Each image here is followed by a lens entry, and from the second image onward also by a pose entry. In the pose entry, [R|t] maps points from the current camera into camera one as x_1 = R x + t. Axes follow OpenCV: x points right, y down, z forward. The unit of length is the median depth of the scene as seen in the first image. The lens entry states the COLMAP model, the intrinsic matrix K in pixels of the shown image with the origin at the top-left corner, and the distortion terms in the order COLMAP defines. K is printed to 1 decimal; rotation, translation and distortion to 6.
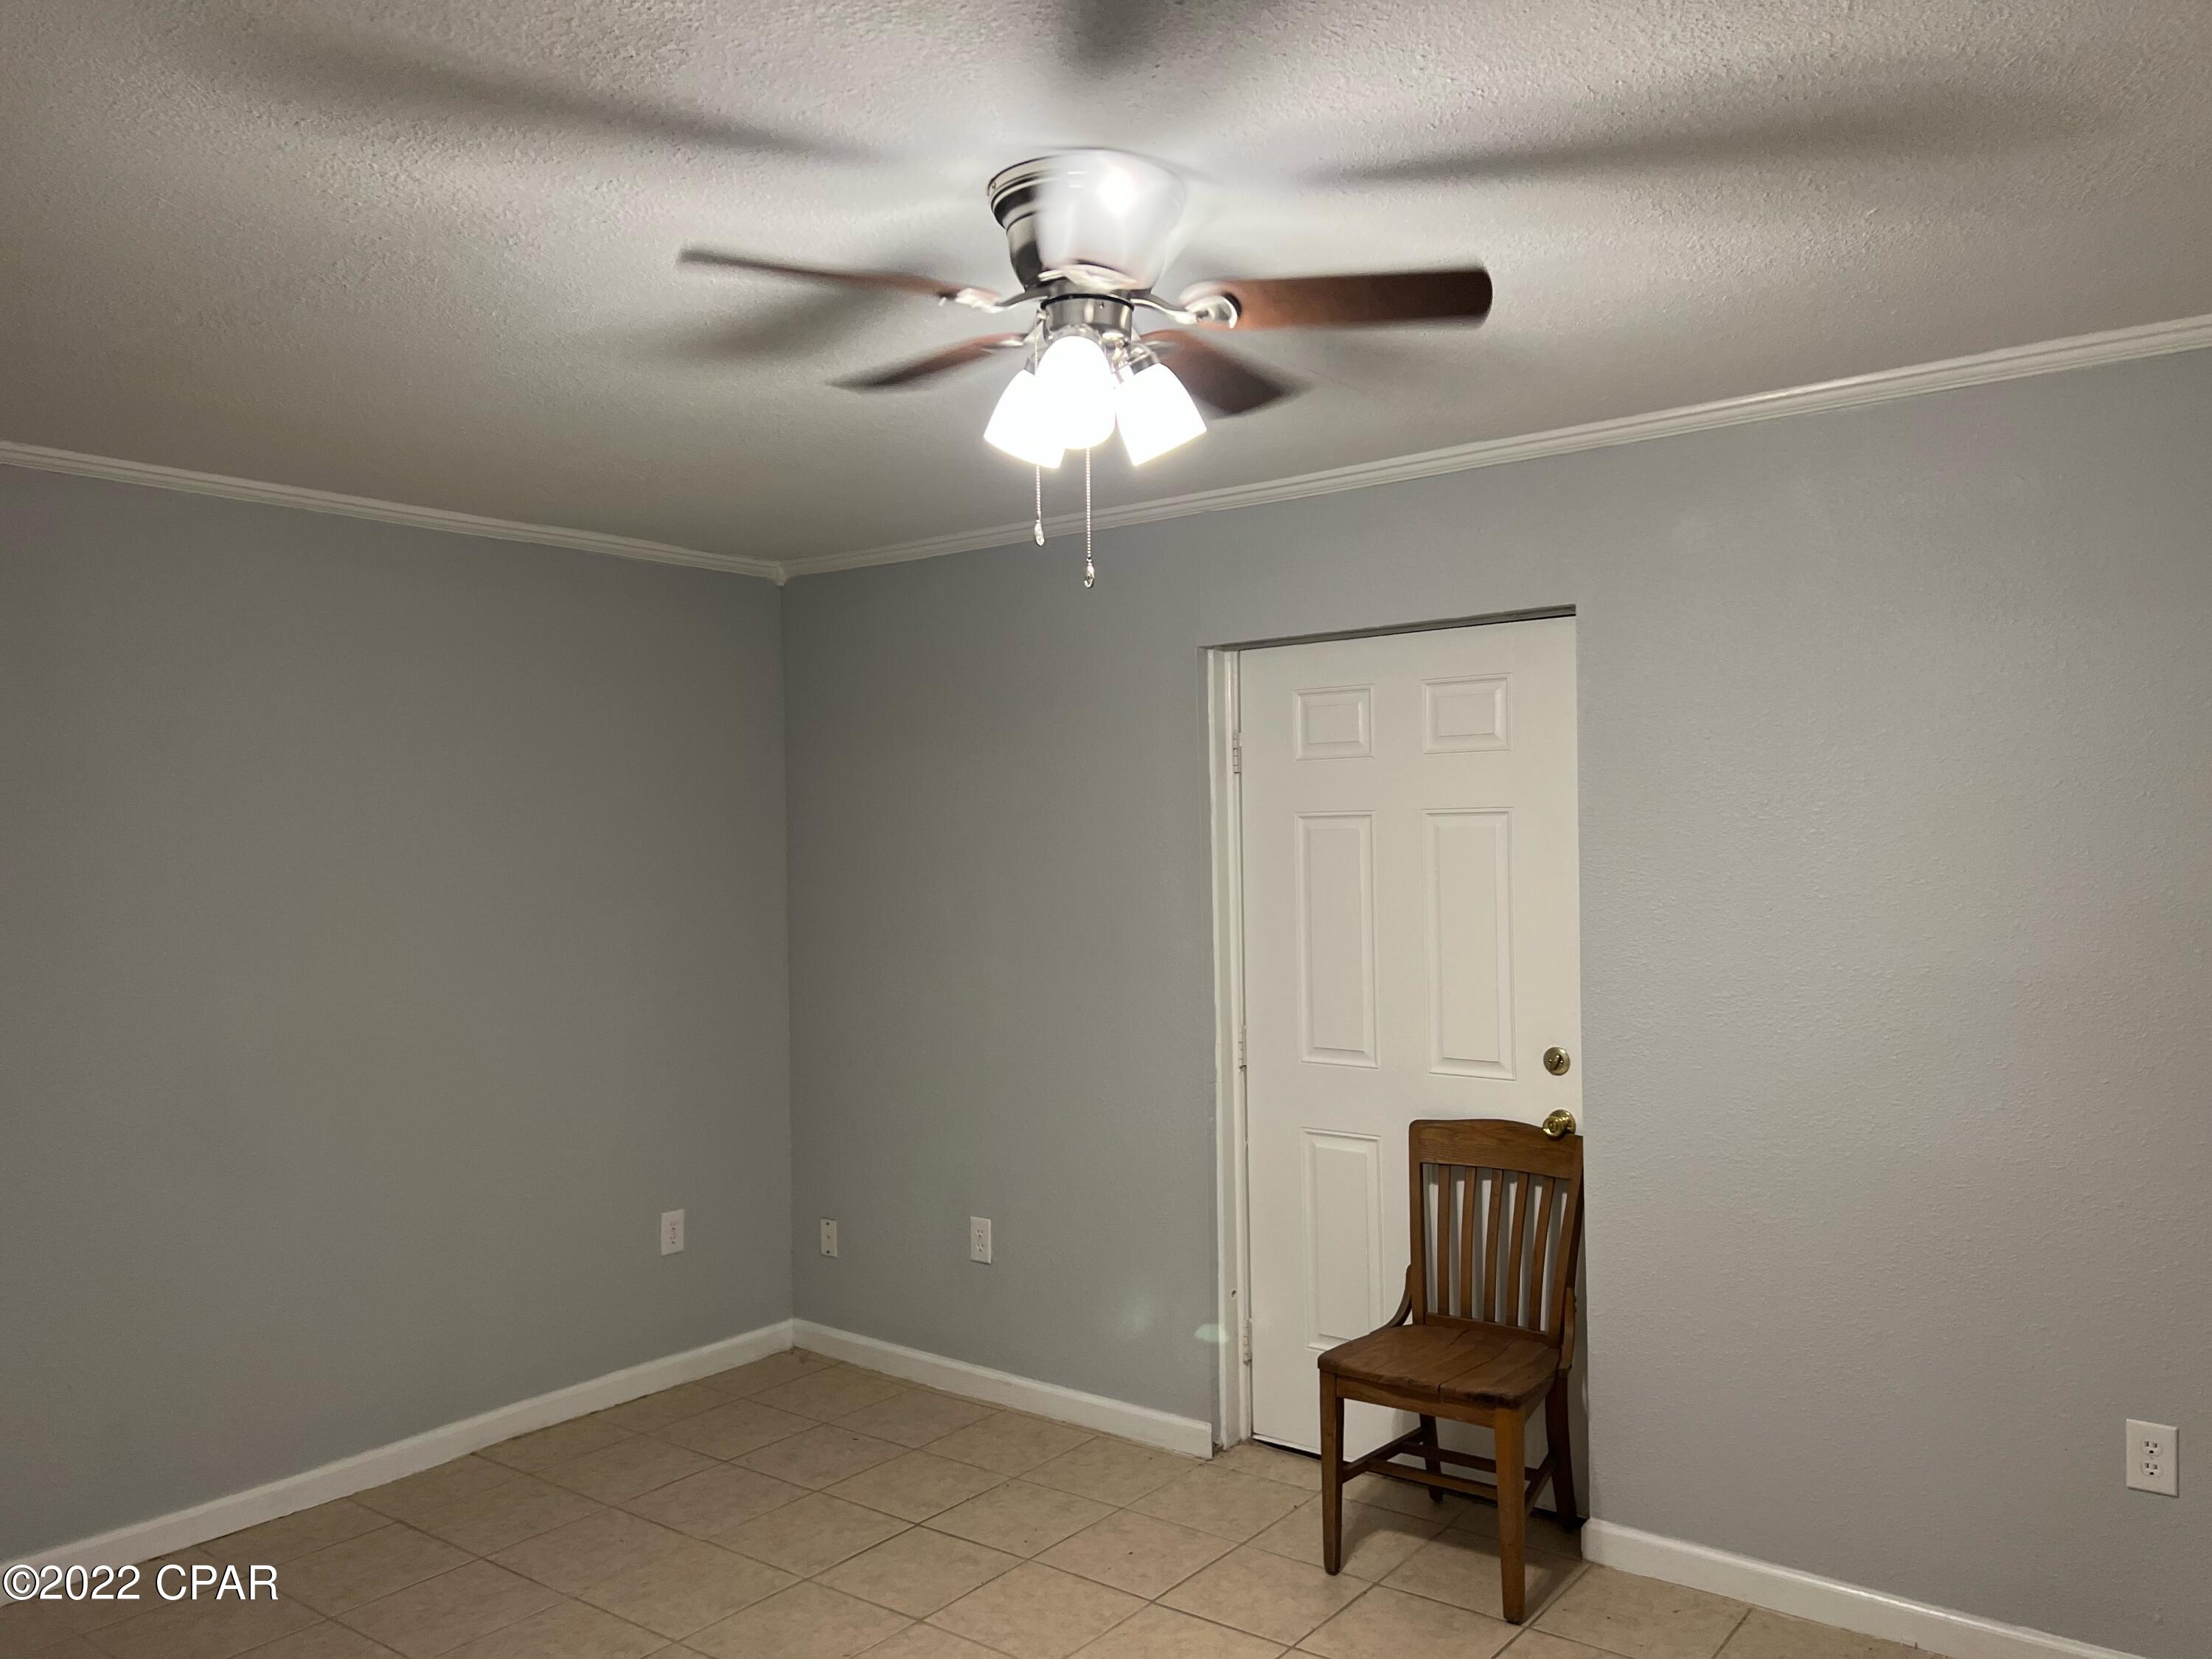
lens RADIAL K [[1703.7, 0, 1106.0], [0, 1703.7, 829.5], [0, 0, 1]] dist [-0.009312, -0.000561]
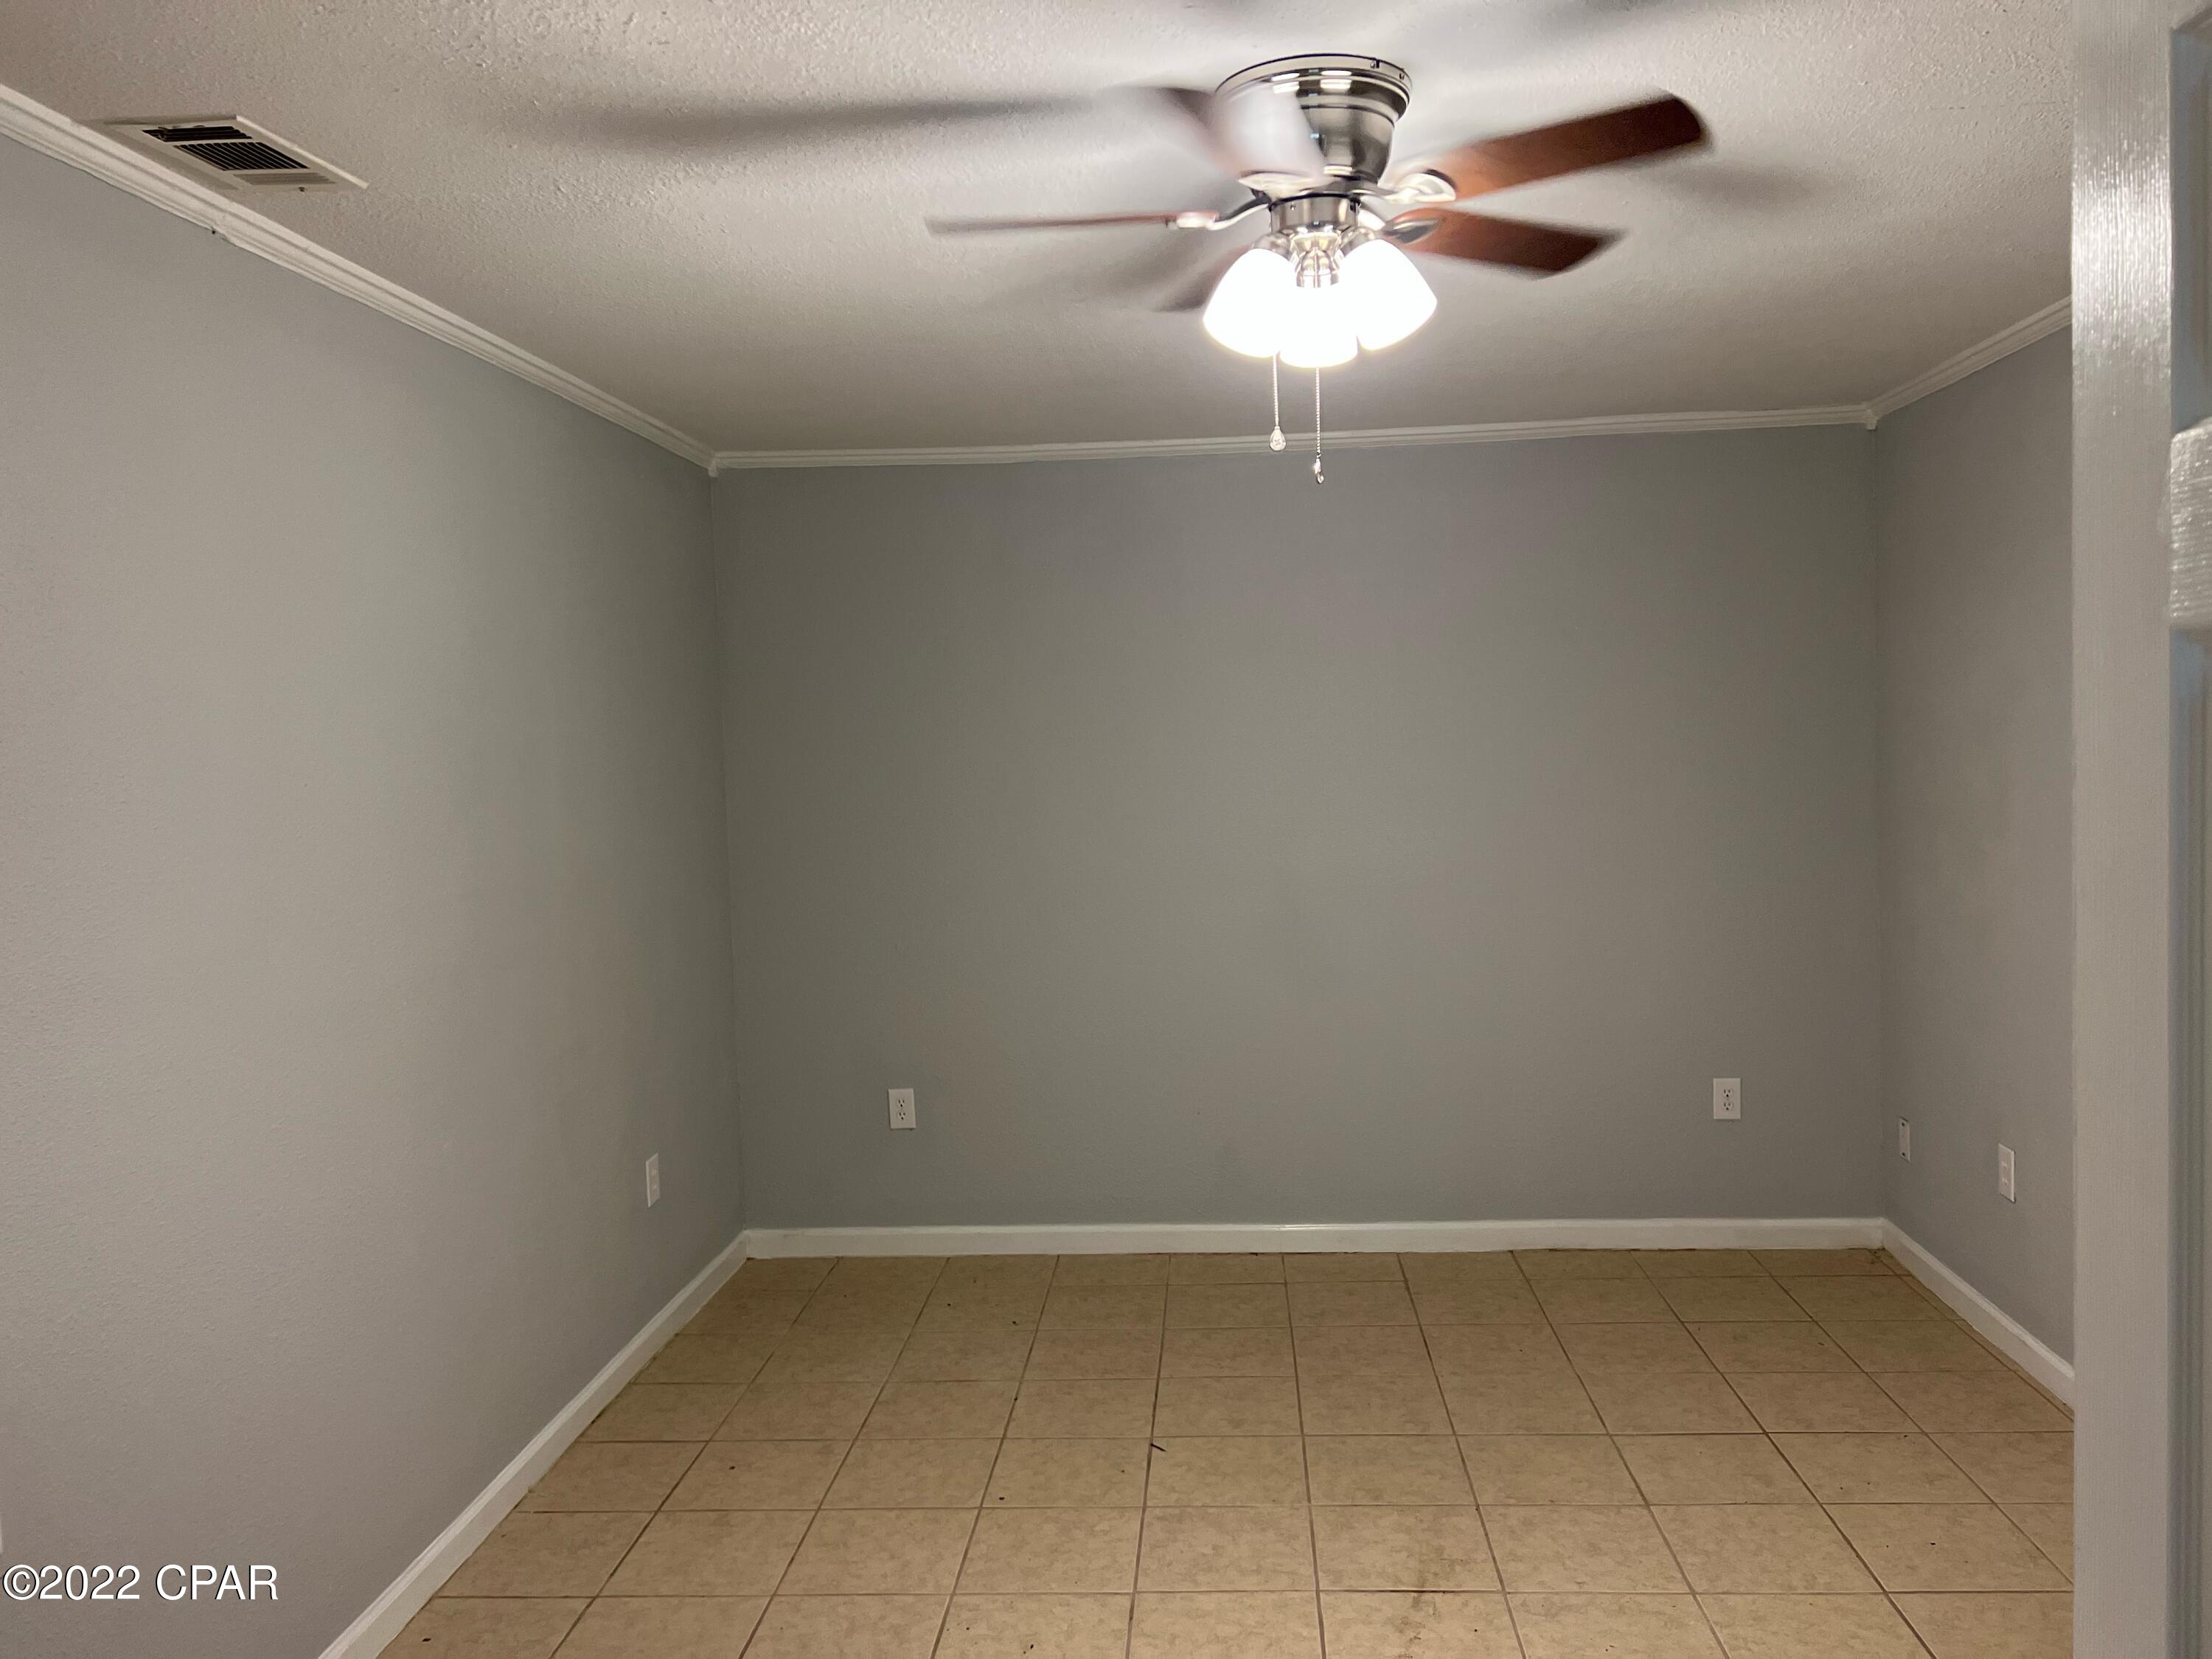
lens RADIAL K [[1659.7, 0, 1117.3], [0, 1659.7, 835.0], [0, 0, 1]] dist [0.082527, -0.100582]
pose [[0.541265, 0.048865, -0.839431, 0.400281], [0.028412, 0.996677, 0.076338, -0.006948], [0.840372, -0.065169, 0.538078, 0.177546]]
